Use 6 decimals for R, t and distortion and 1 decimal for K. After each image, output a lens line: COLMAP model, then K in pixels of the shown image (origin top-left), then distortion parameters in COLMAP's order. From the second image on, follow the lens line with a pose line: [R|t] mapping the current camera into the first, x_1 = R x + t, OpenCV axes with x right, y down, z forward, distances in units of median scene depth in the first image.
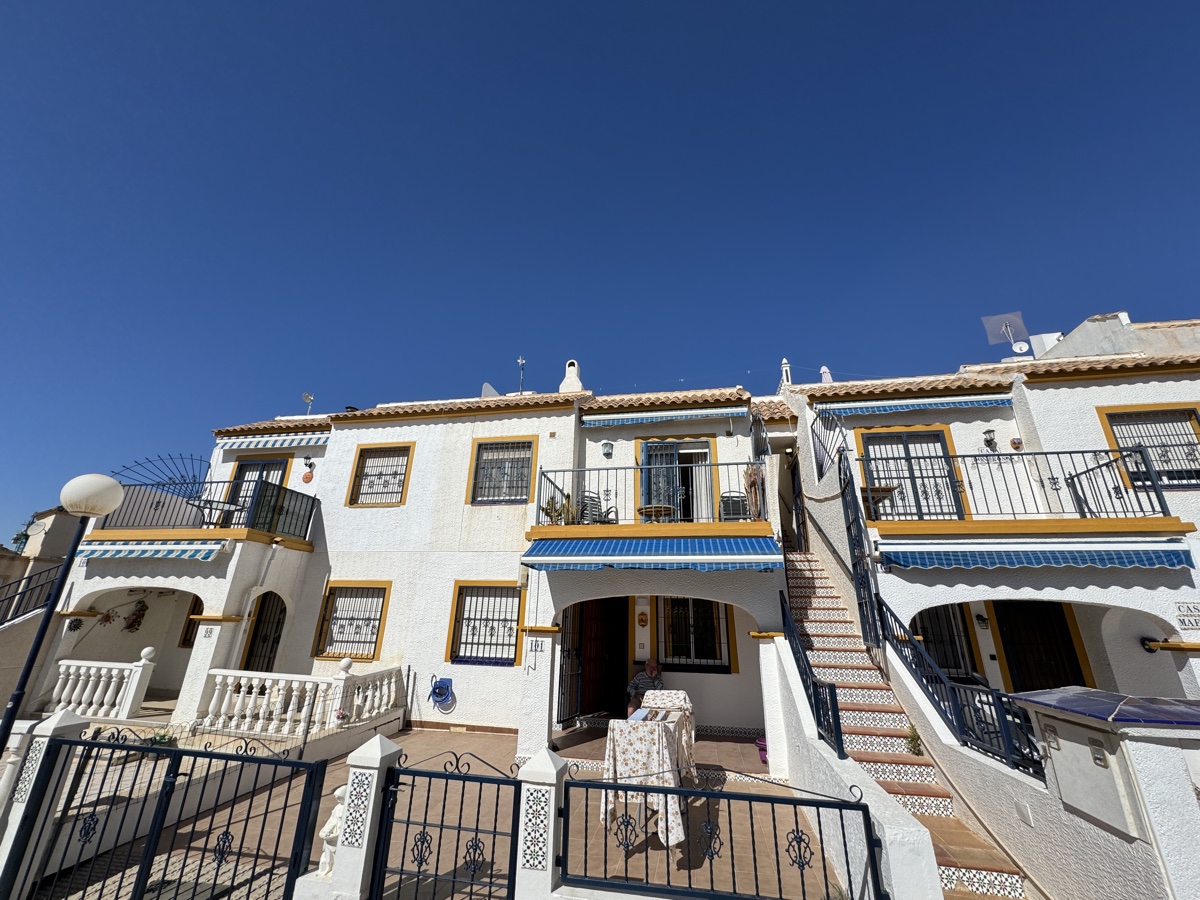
lens RADIAL K [[478.7, 0, 601.5], [0, 478.7, 446.1], [0, 0, 1]] dist [-0.000675, 0.000412]
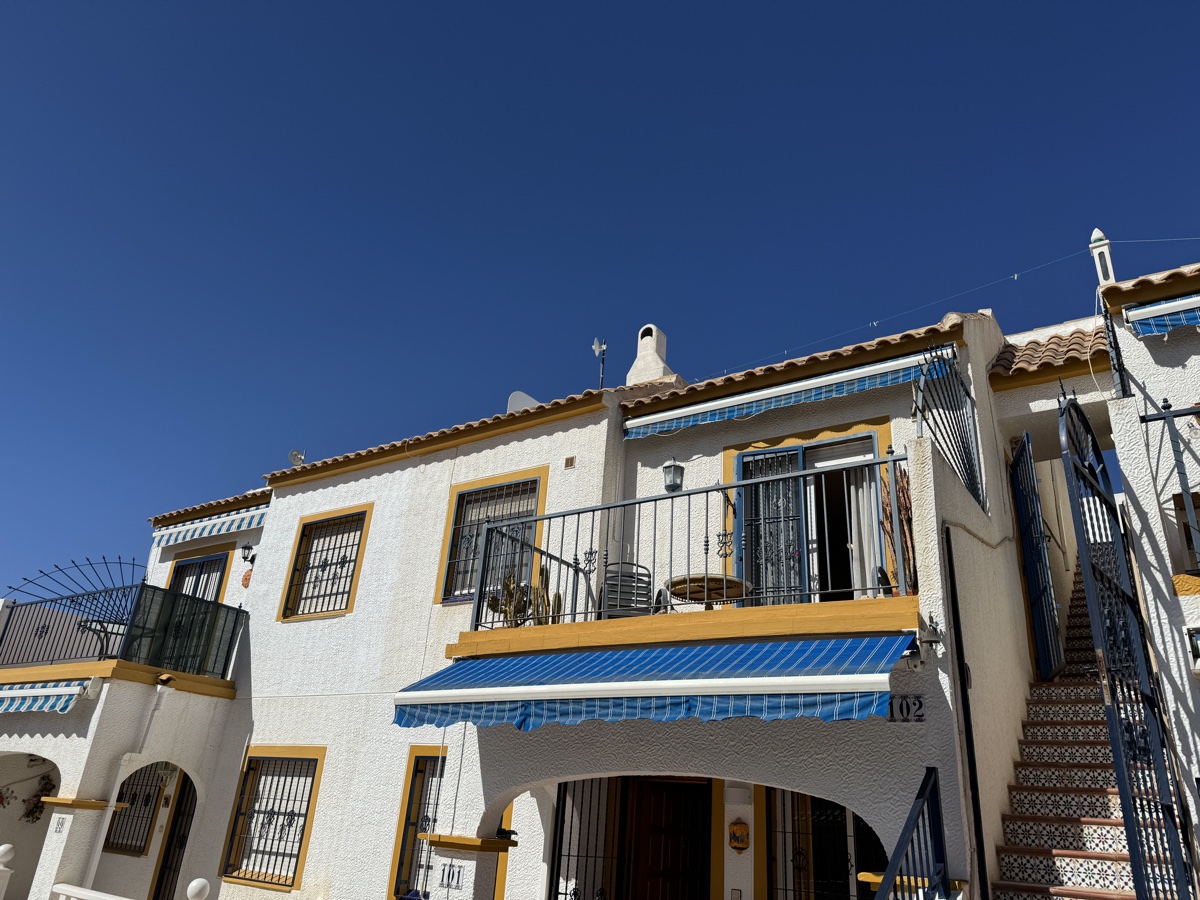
lens RADIAL K [[842.2, 0, 603.0], [0, 842.2, 448.4], [0, 0, 1]] dist [0.029183, -0.027119]
pose [[0.919333, -0.124250, -0.373348, 0.280867], [0.091368, 0.990310, -0.104588, 0.061687], [0.382725, 0.062039, 0.921777, 0.162834]]
